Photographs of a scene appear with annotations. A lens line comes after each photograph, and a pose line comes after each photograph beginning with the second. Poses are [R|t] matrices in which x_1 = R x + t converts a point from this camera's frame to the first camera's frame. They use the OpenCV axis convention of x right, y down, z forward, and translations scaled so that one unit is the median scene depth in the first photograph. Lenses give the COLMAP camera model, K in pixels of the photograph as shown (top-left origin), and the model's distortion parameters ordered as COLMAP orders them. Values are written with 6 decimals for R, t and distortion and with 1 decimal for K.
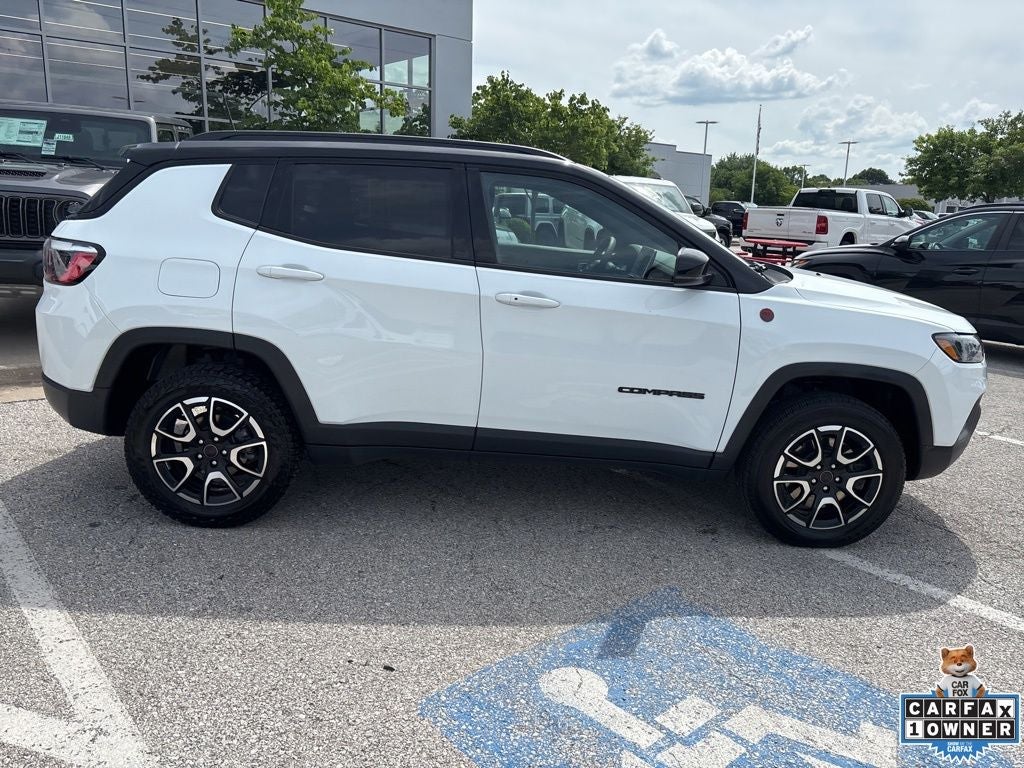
lens RADIAL K [[777.0, 0, 505.9], [0, 777.0, 380.2], [0, 0, 1]] dist [0.045534, -0.053439]
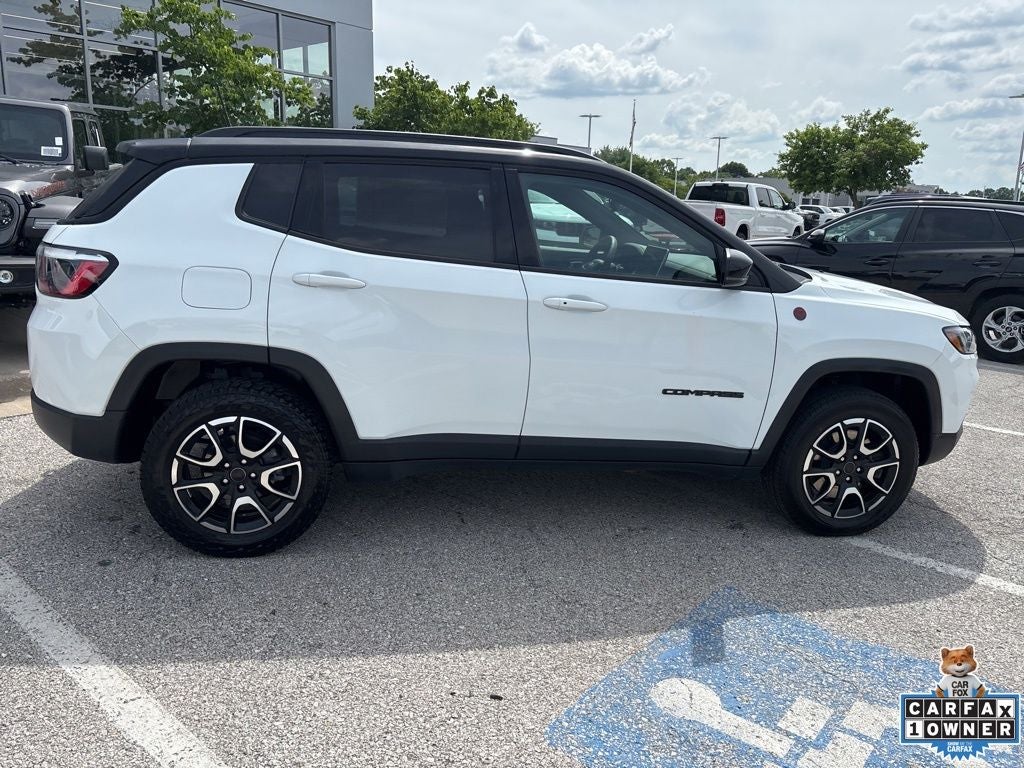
lens RADIAL K [[777.0, 0, 505.1], [0, 777.0, 375.8], [0, 0, 1]] dist [0.045534, -0.053439]
pose [[0.988482, -0.034220, 0.147417, -0.197547], [0.033410, 0.999410, 0.007971, -0.022814], [-0.147603, -0.002954, 0.989042, 0.041731]]
